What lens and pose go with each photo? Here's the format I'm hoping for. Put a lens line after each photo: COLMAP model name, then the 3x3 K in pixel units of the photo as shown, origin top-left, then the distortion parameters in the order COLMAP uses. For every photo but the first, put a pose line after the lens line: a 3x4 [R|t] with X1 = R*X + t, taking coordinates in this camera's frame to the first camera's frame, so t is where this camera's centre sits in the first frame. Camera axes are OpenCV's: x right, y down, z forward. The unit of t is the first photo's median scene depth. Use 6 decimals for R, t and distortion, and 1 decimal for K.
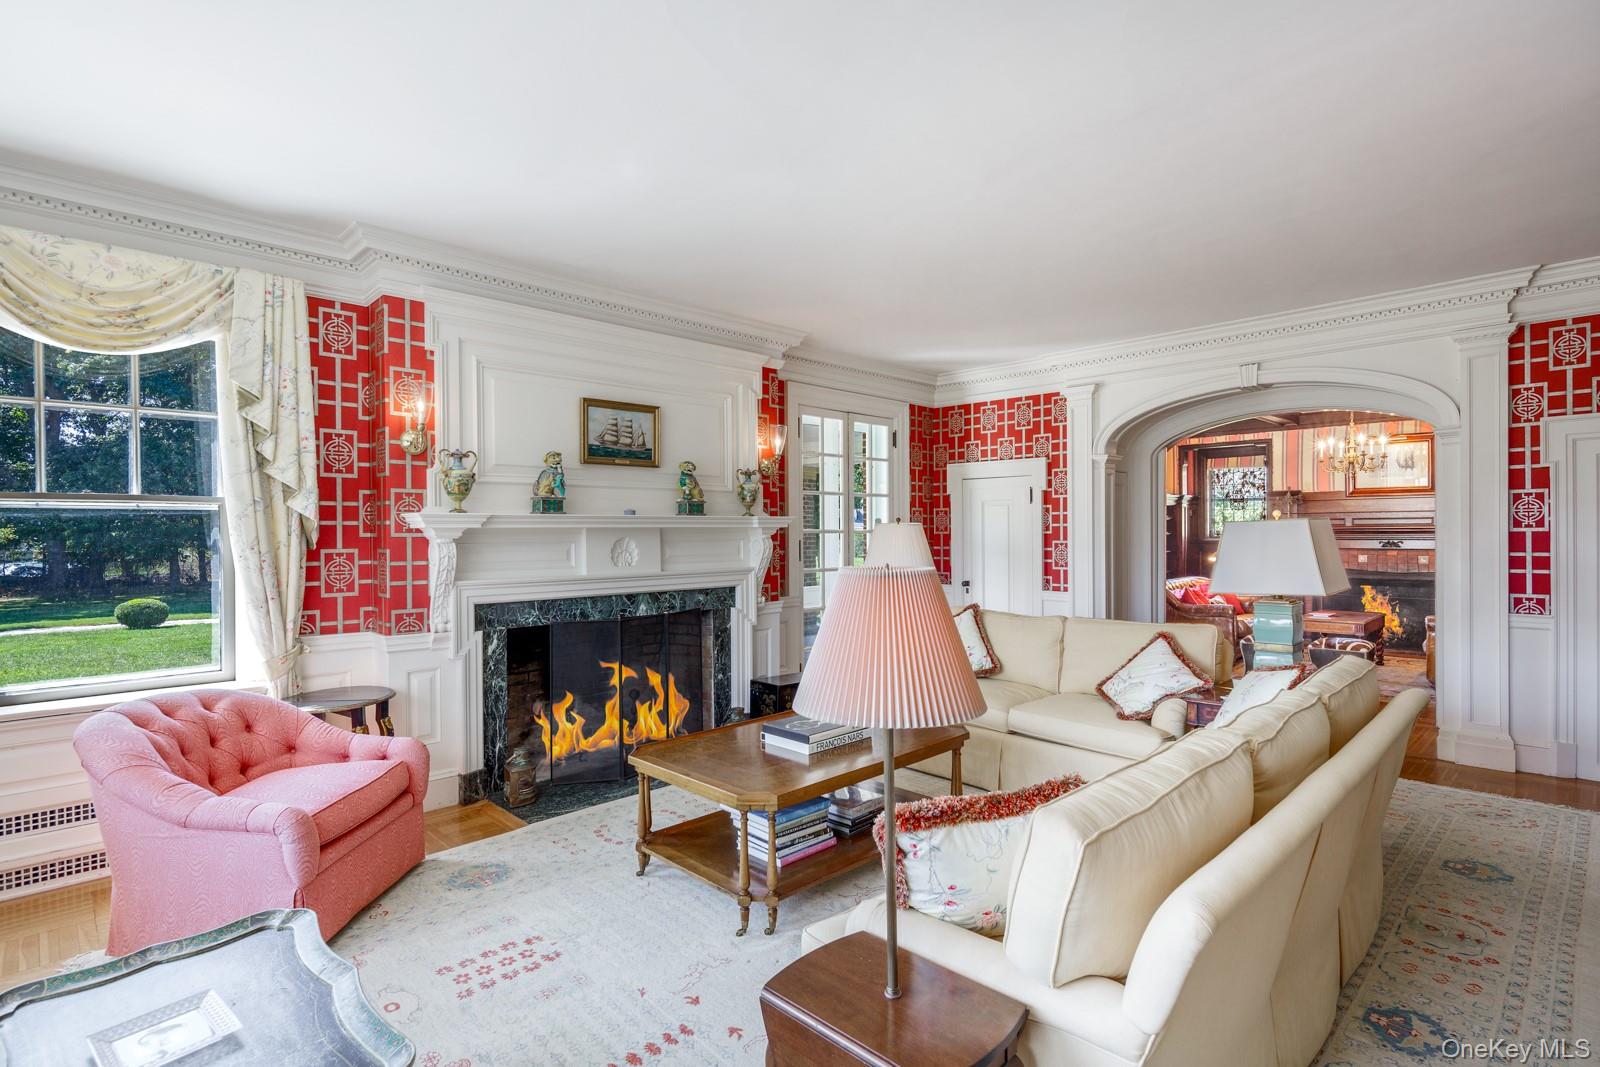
lens RADIAL K [[776.3, 0, 801.6], [0, 776.3, 536.8], [0, 0, 1]] dist [0.000337, -0.000112]
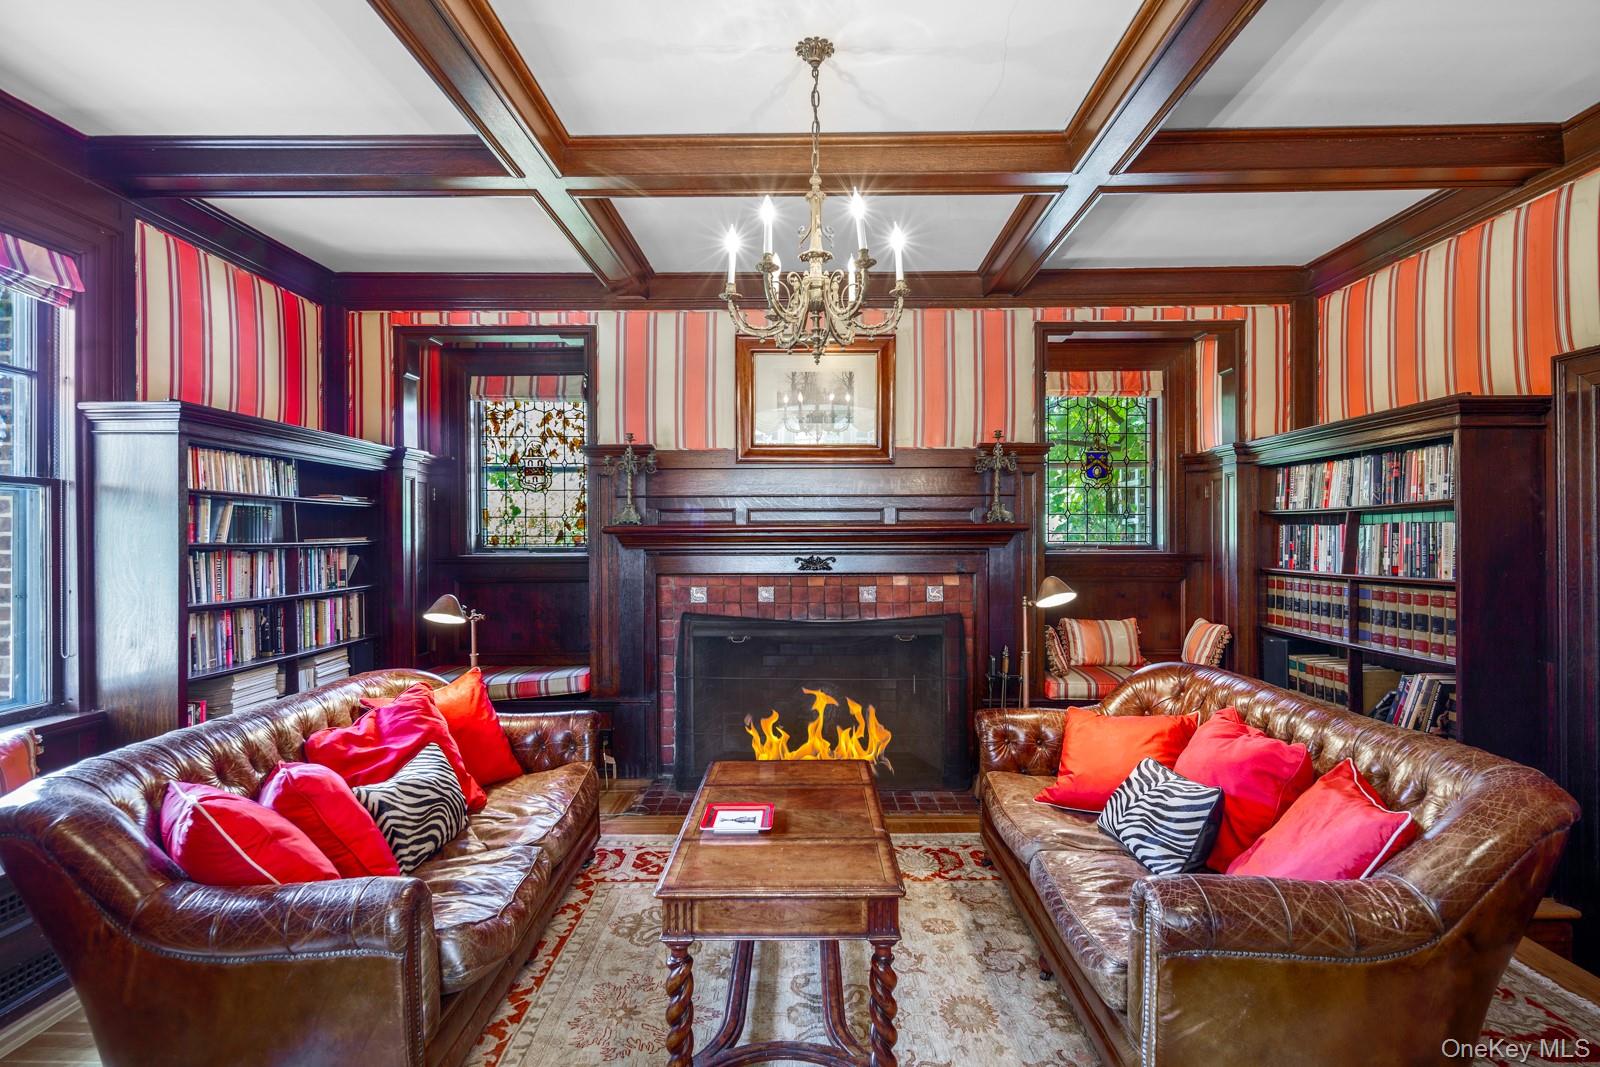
lens RADIAL K [[776.3, 0, 801.3], [0, 776.3, 540.5], [0, 0, 1]] dist [0.000337, -0.000112]
pose [[0.702300, 0.001437, 0.711880, 0.362463], [0.002780, 0.999985, -0.004762, -0.002240], [-0.711876, 0.005323, 0.702285, 0.589295]]
